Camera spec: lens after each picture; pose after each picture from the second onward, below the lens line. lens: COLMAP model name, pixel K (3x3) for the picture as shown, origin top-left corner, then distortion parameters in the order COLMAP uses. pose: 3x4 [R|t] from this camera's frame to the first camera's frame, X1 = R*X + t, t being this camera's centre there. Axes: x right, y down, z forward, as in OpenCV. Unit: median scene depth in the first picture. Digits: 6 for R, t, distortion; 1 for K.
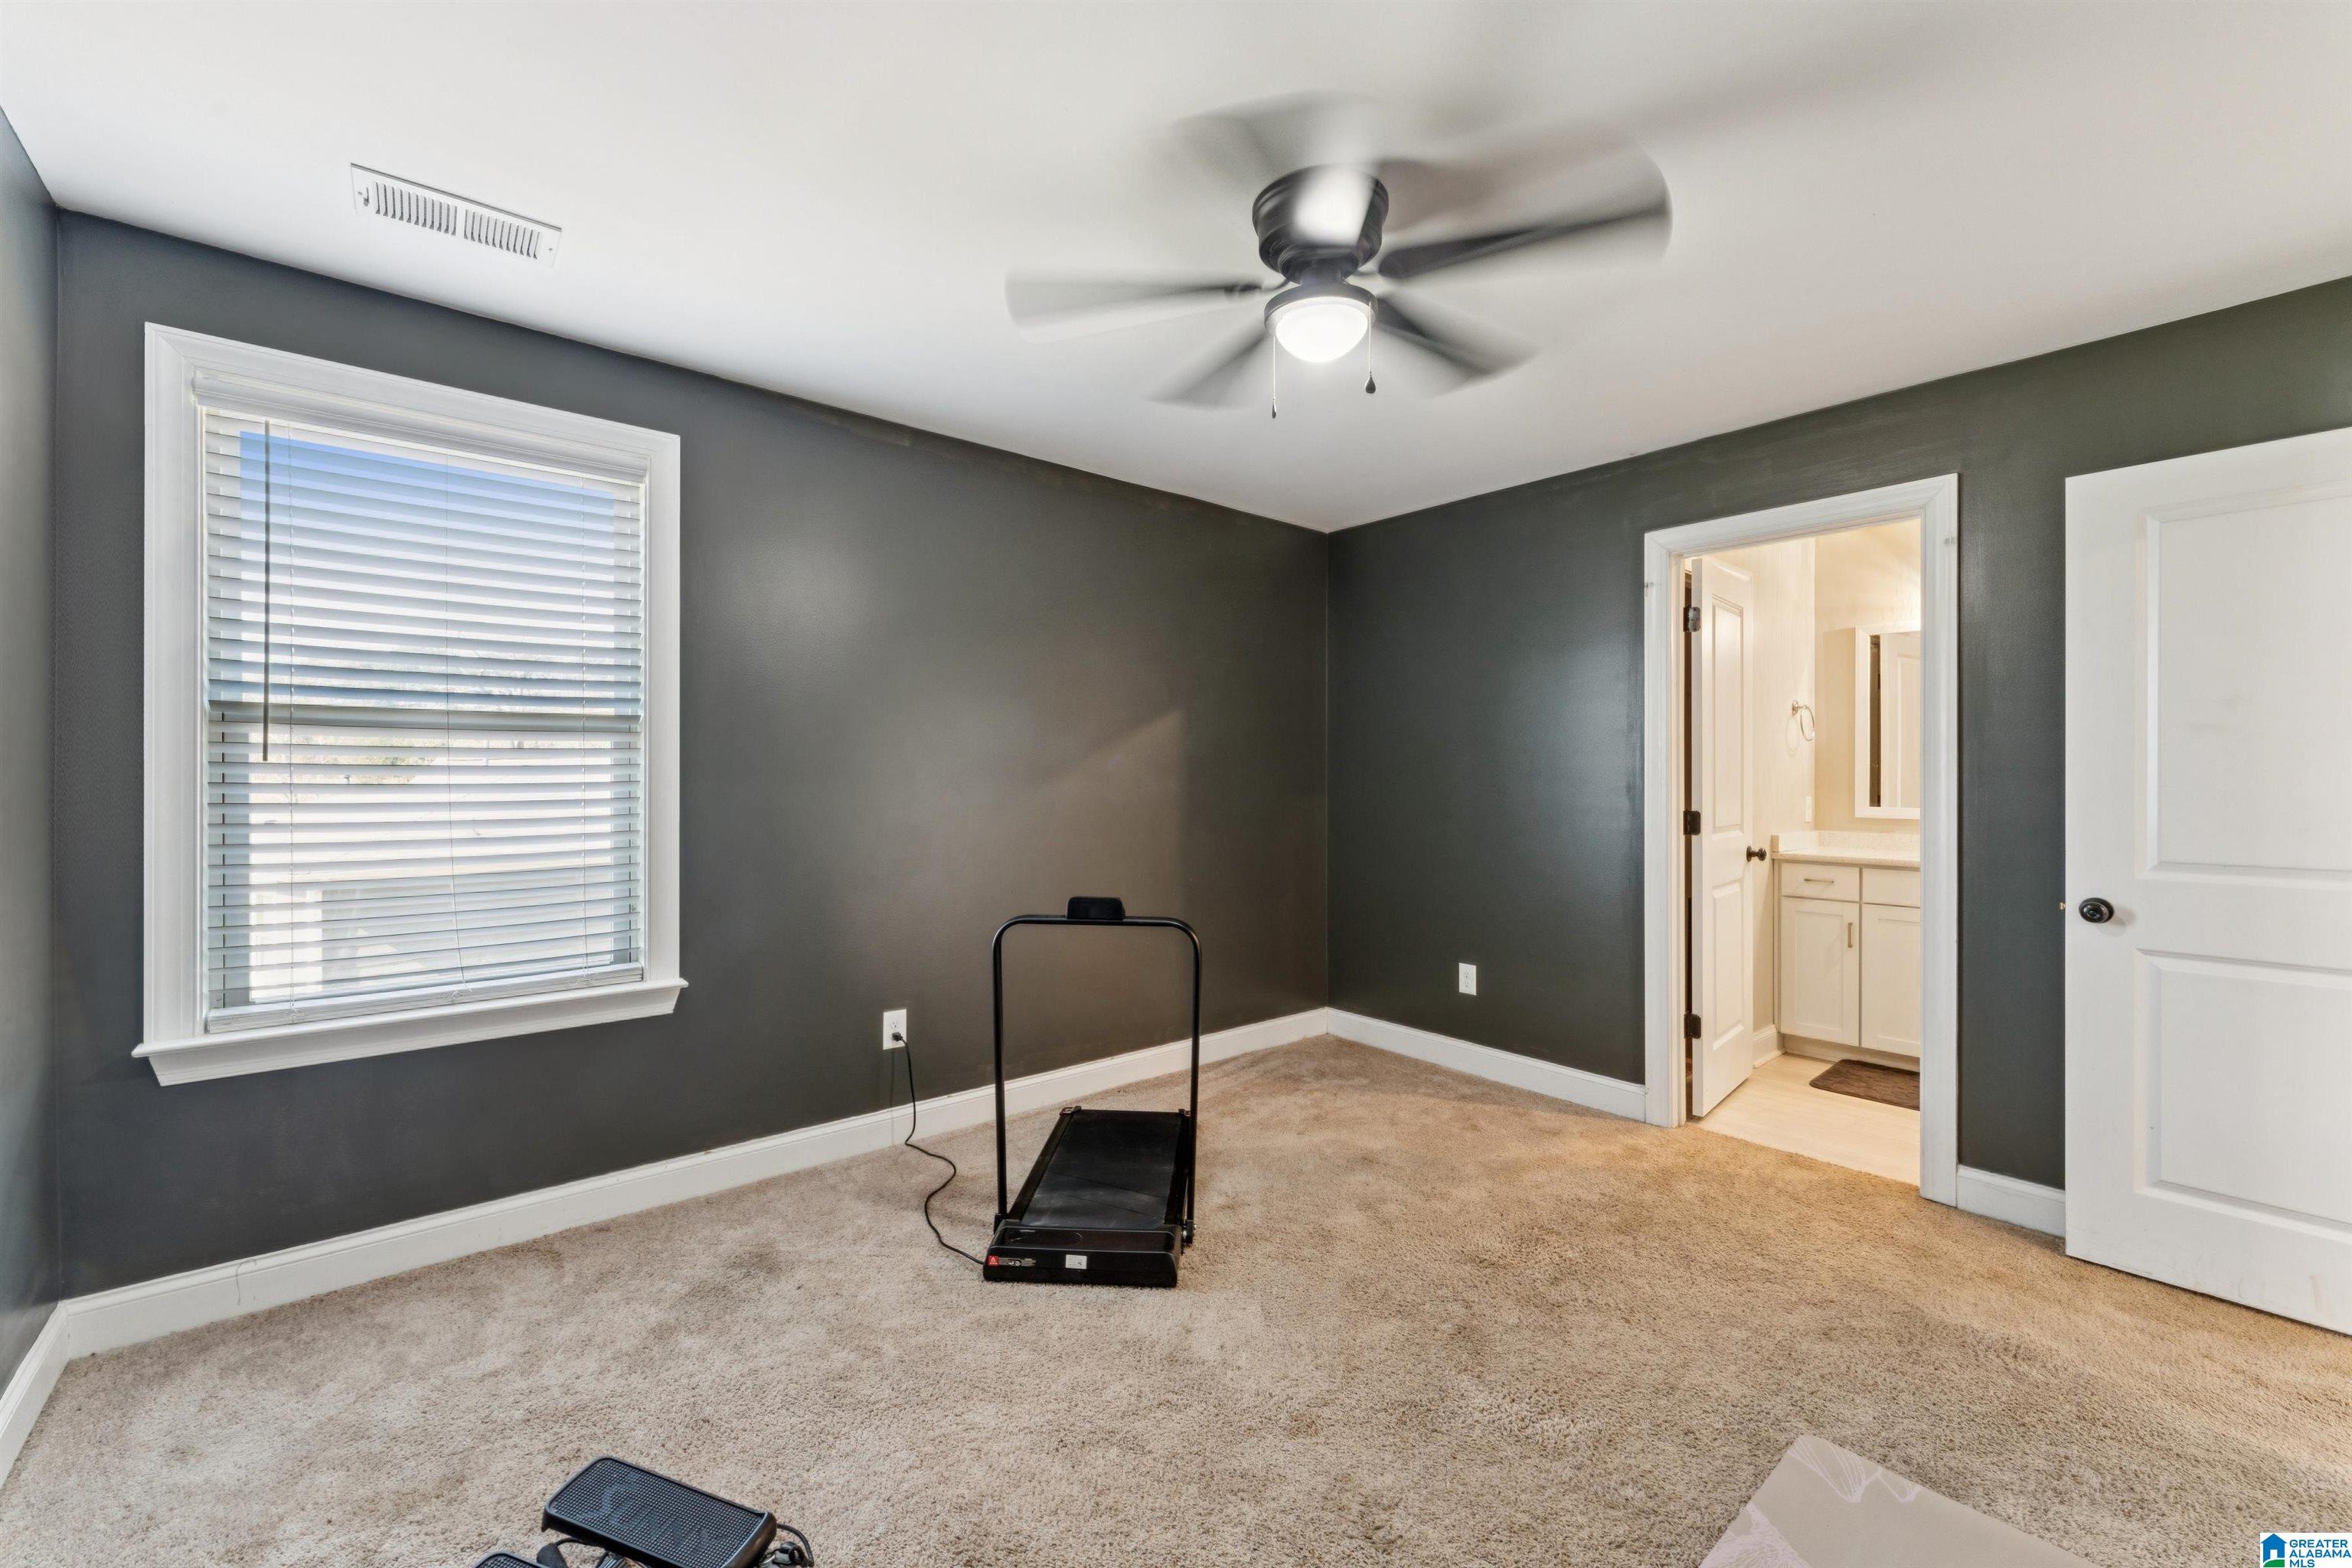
lens RADIAL K [[944.3, 0, 1177.5], [0, 944.3, 778.1], [0, 0, 1]] dist [0.003976, 0.000221]
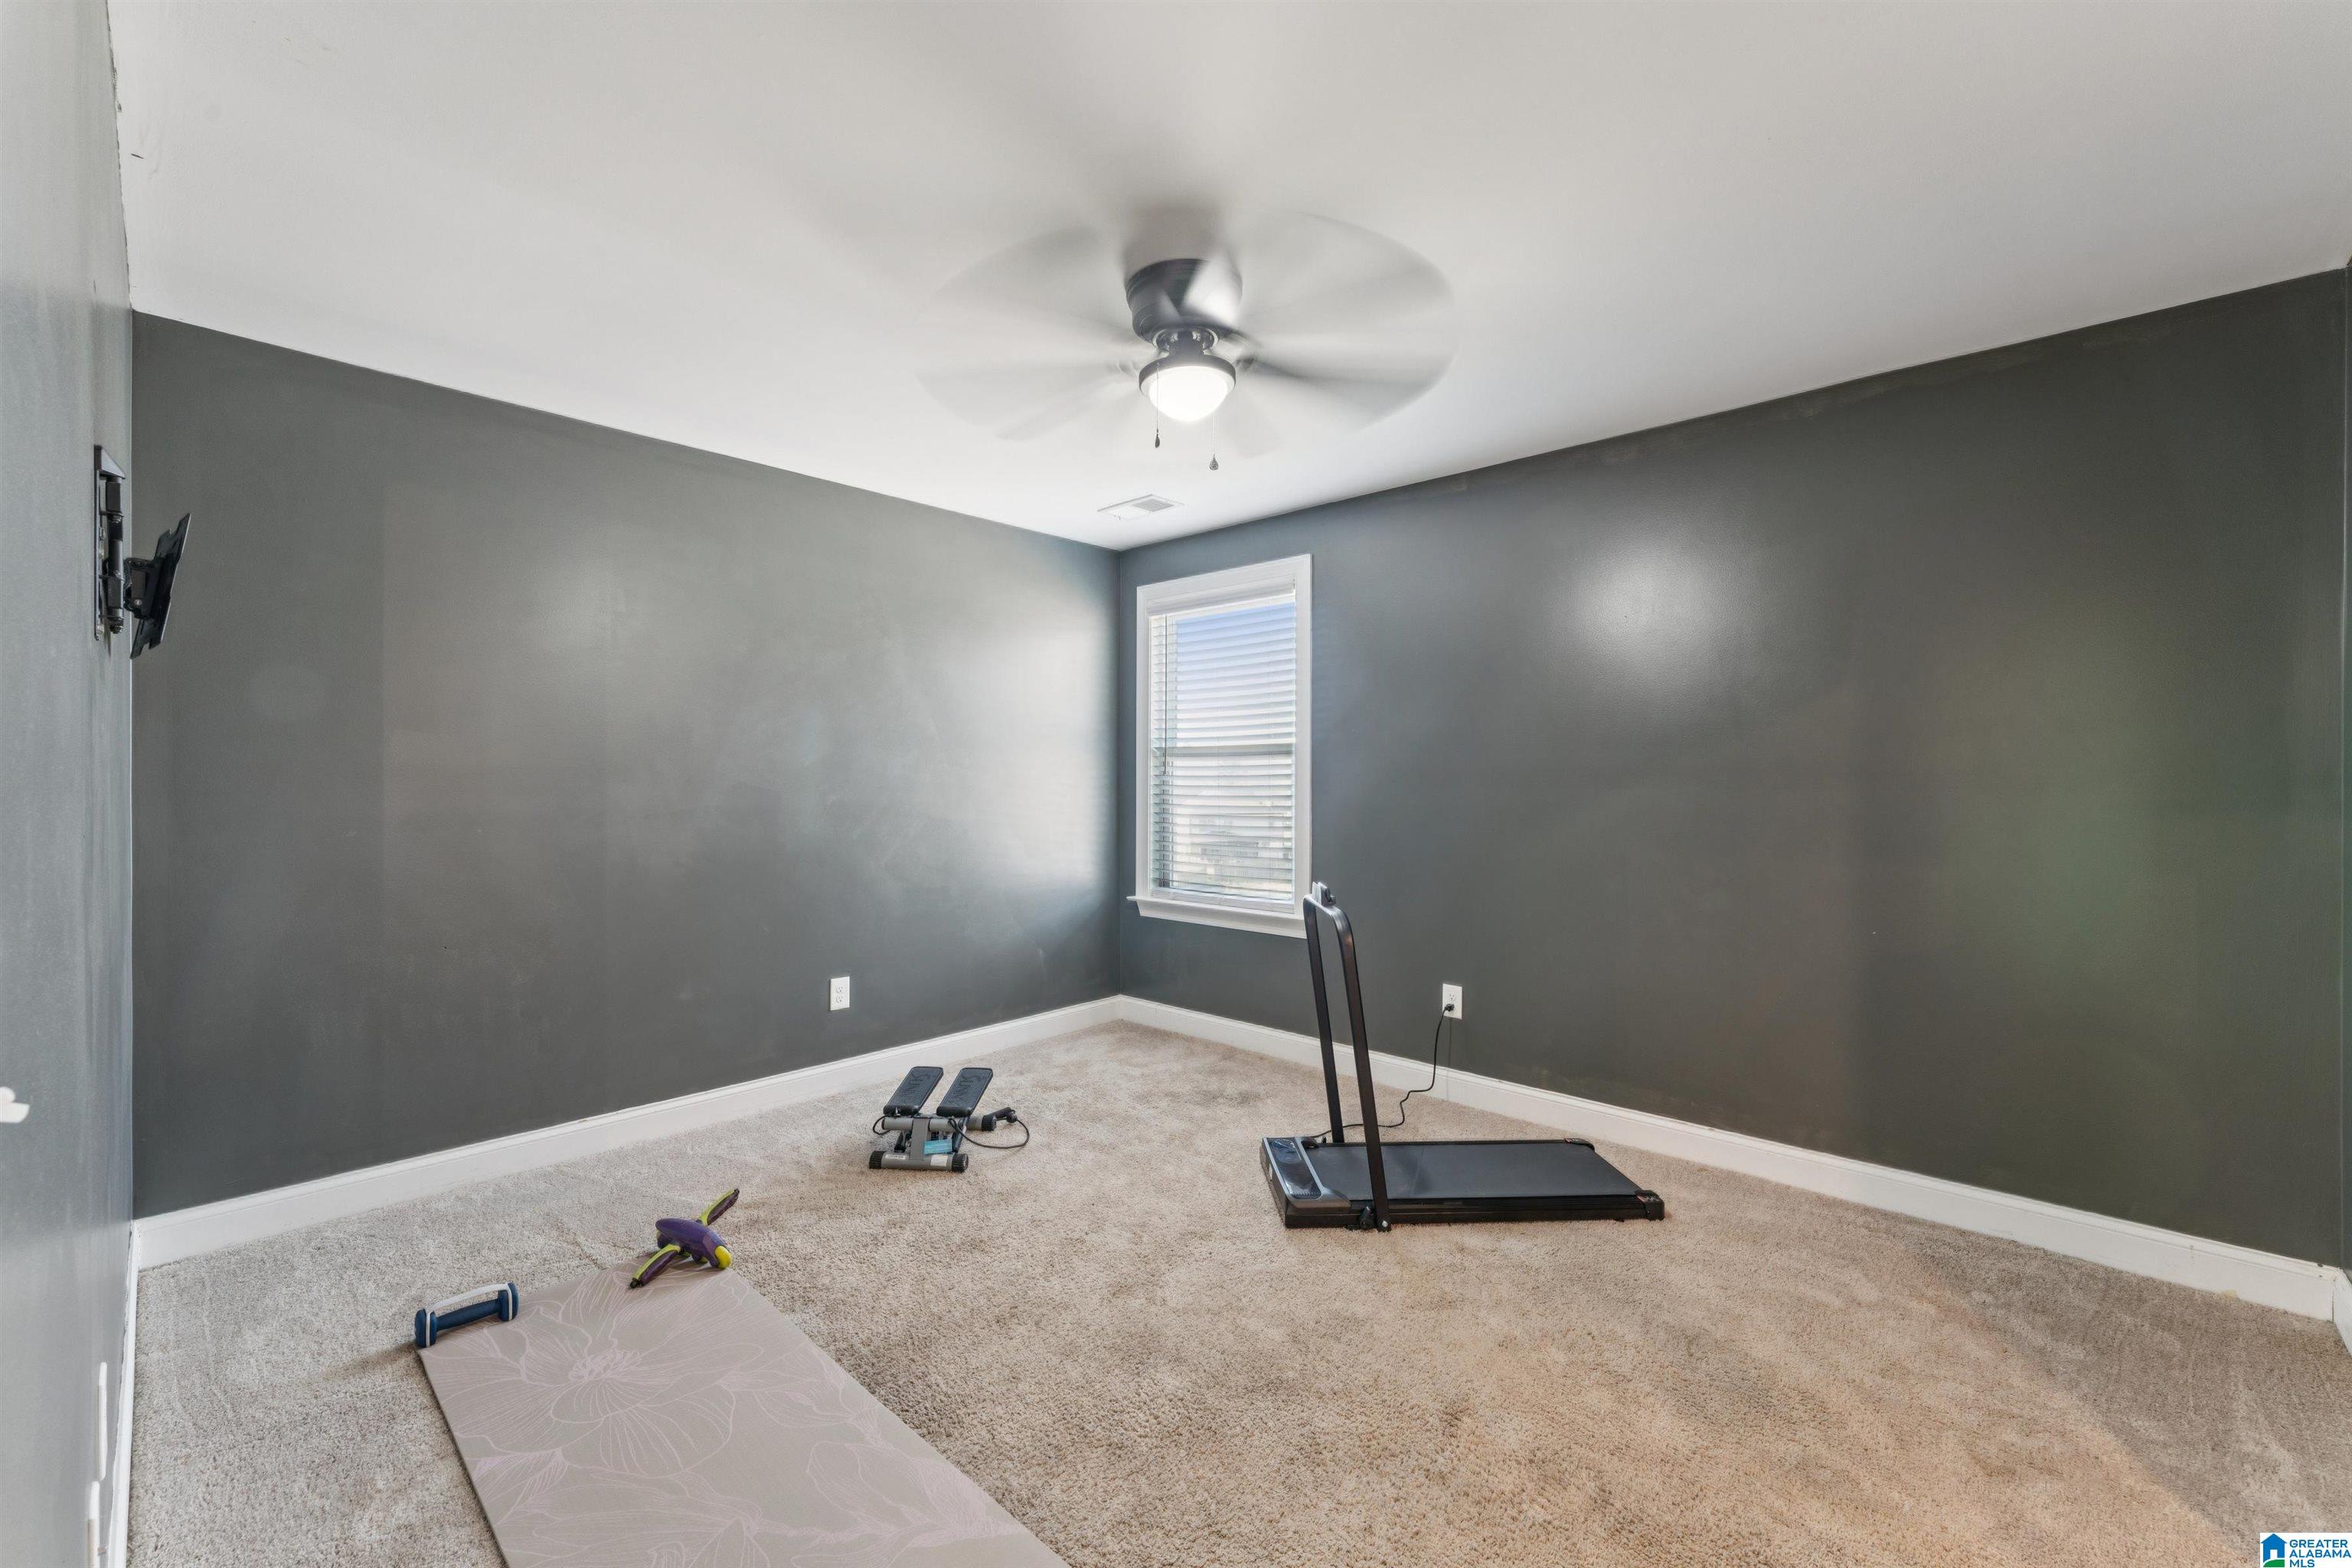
lens RADIAL K [[944.3, 0, 1175.0], [0, 944.3, 787.0], [0, 0, 1]] dist [0.003976, 0.000221]
pose [[0.127075, 0.001060, -0.991893, 1.000615], [-0.007357, 0.999973, 0.000126, 0.008555], [0.991866, 0.007281, 0.127079, 0.648922]]
